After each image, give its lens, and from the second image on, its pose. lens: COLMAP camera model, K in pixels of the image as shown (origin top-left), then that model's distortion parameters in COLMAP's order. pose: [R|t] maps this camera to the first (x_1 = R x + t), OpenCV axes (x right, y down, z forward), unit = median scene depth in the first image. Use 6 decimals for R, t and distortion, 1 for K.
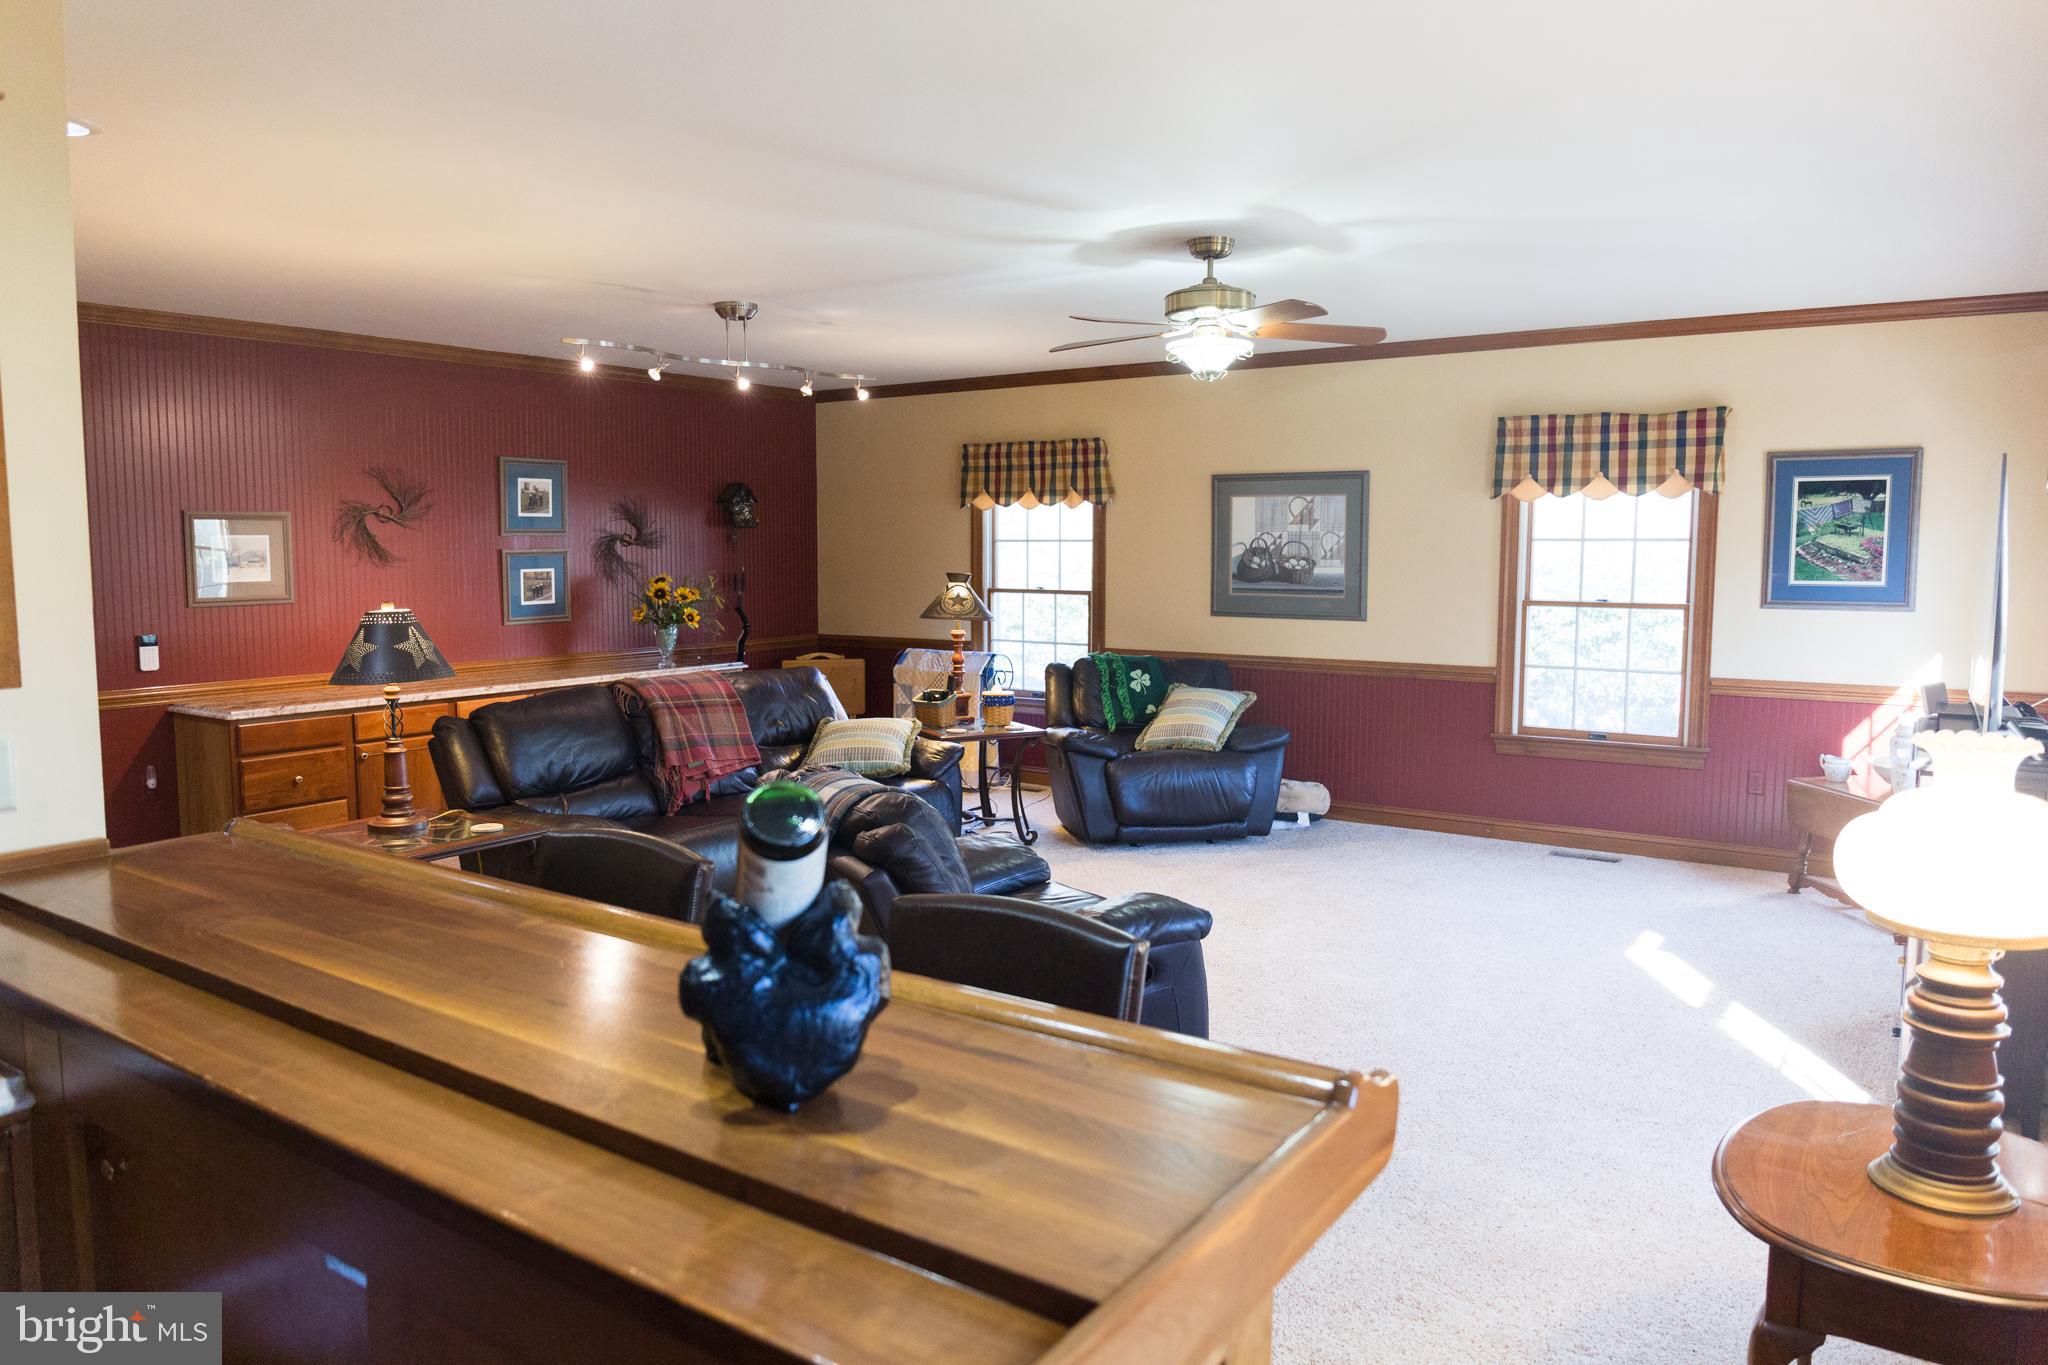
lens RADIAL K [[1417.6, 0, 1013.3], [0, 1417.6, 683.6], [0, 0, 1]] dist [-0.004179, -0.002405]
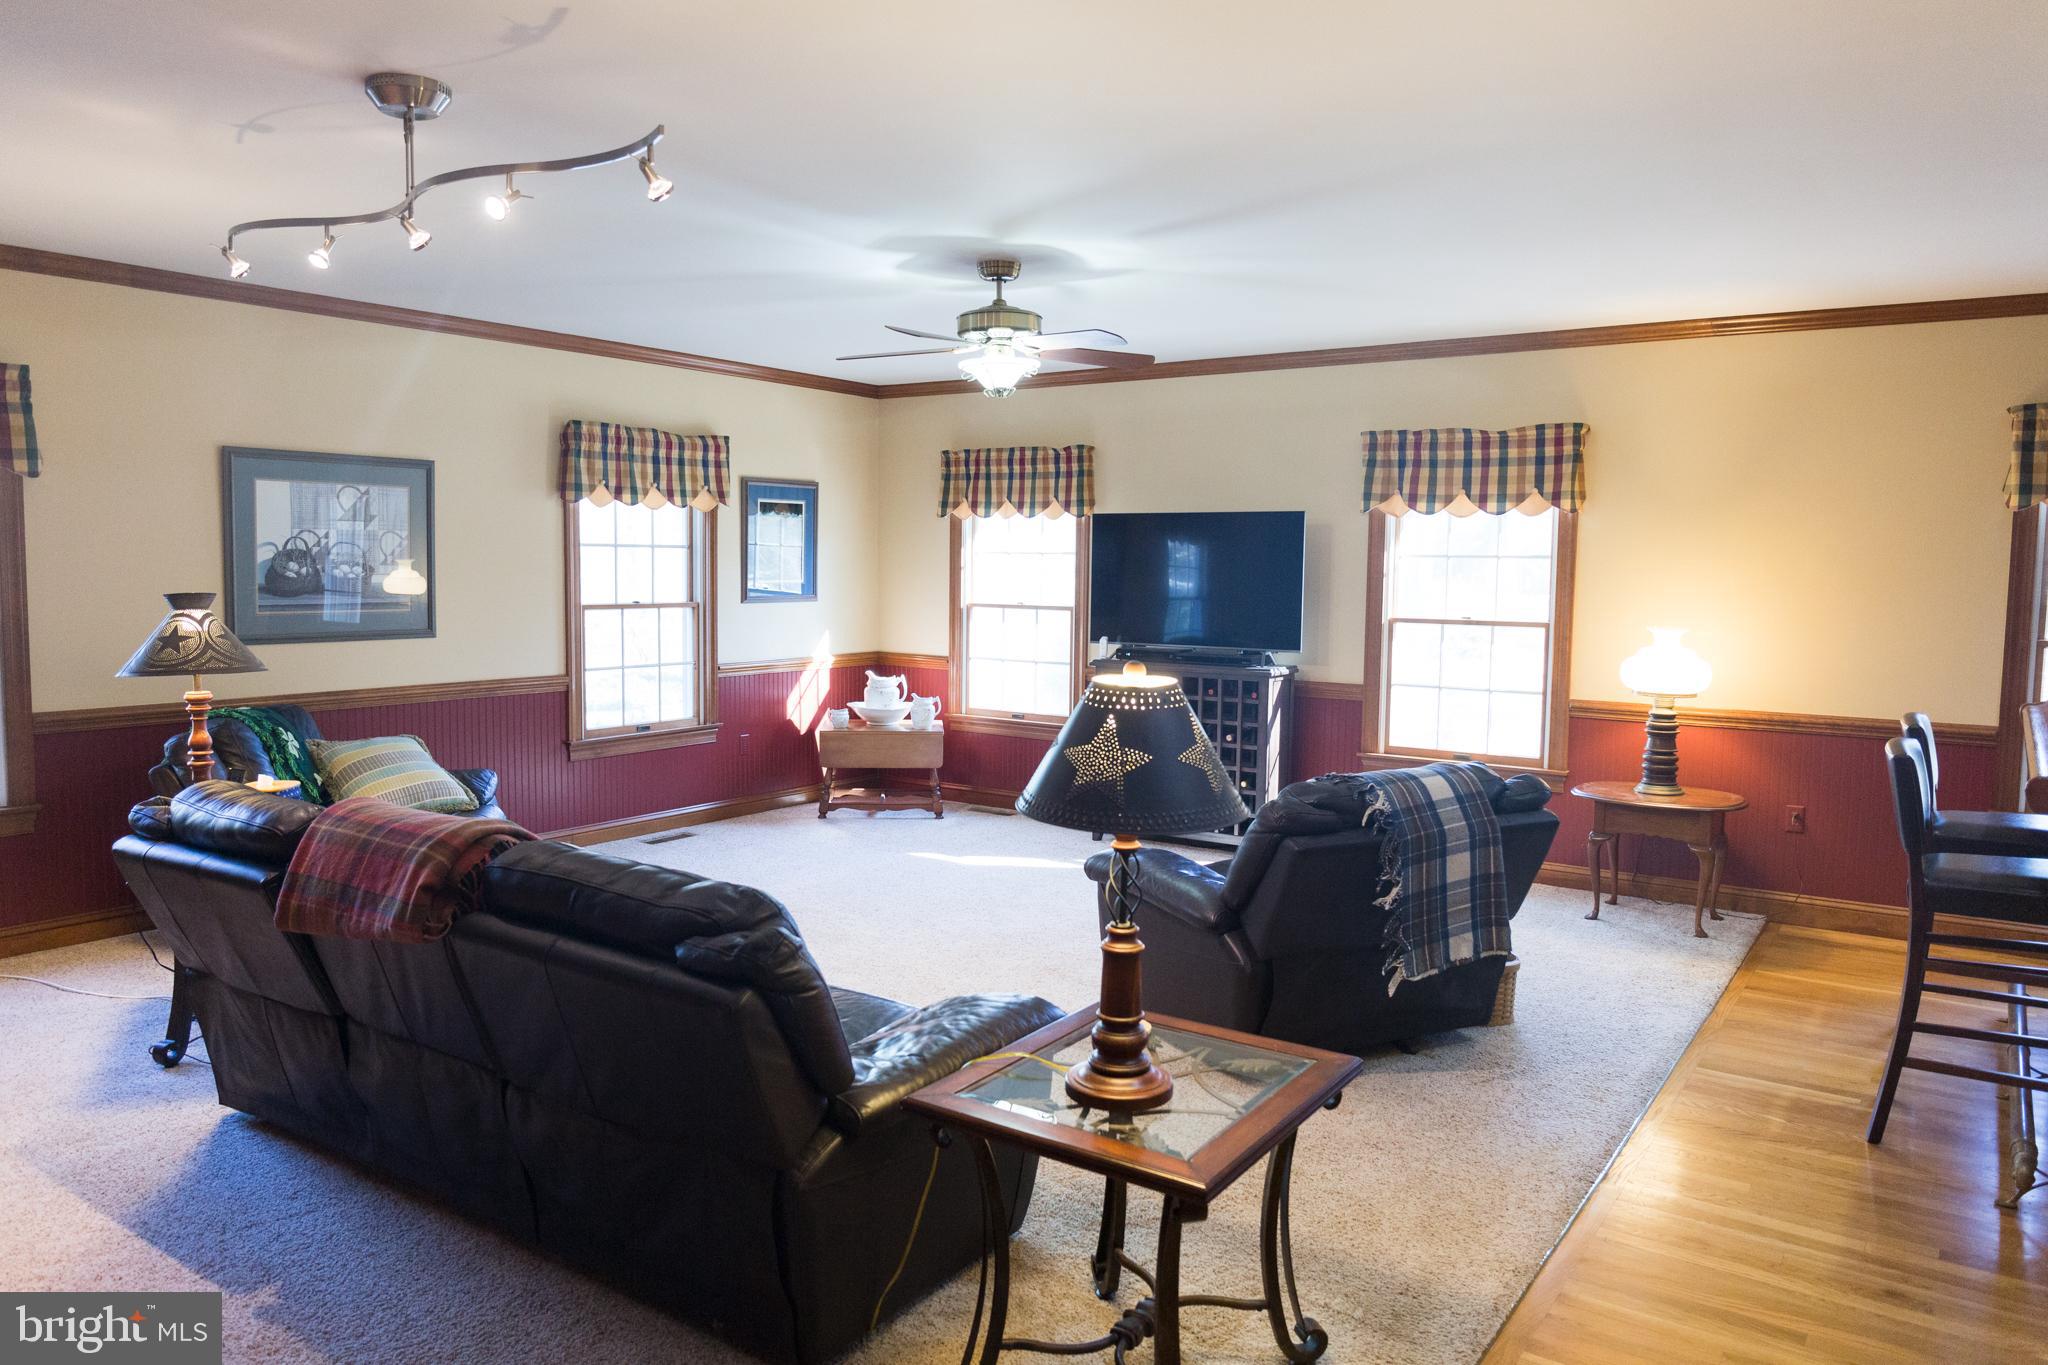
lens RADIAL K [[1417.6, 0, 1010.7], [0, 1417.6, 677.6], [0, 0, 1]] dist [-0.004179, -0.002405]
pose [[0.019804, -0.088466, 0.995882, -0.603998], [0.080753, 0.992965, 0.086601, -0.066536], [-0.996537, 0.078706, 0.026808, 0.641277]]
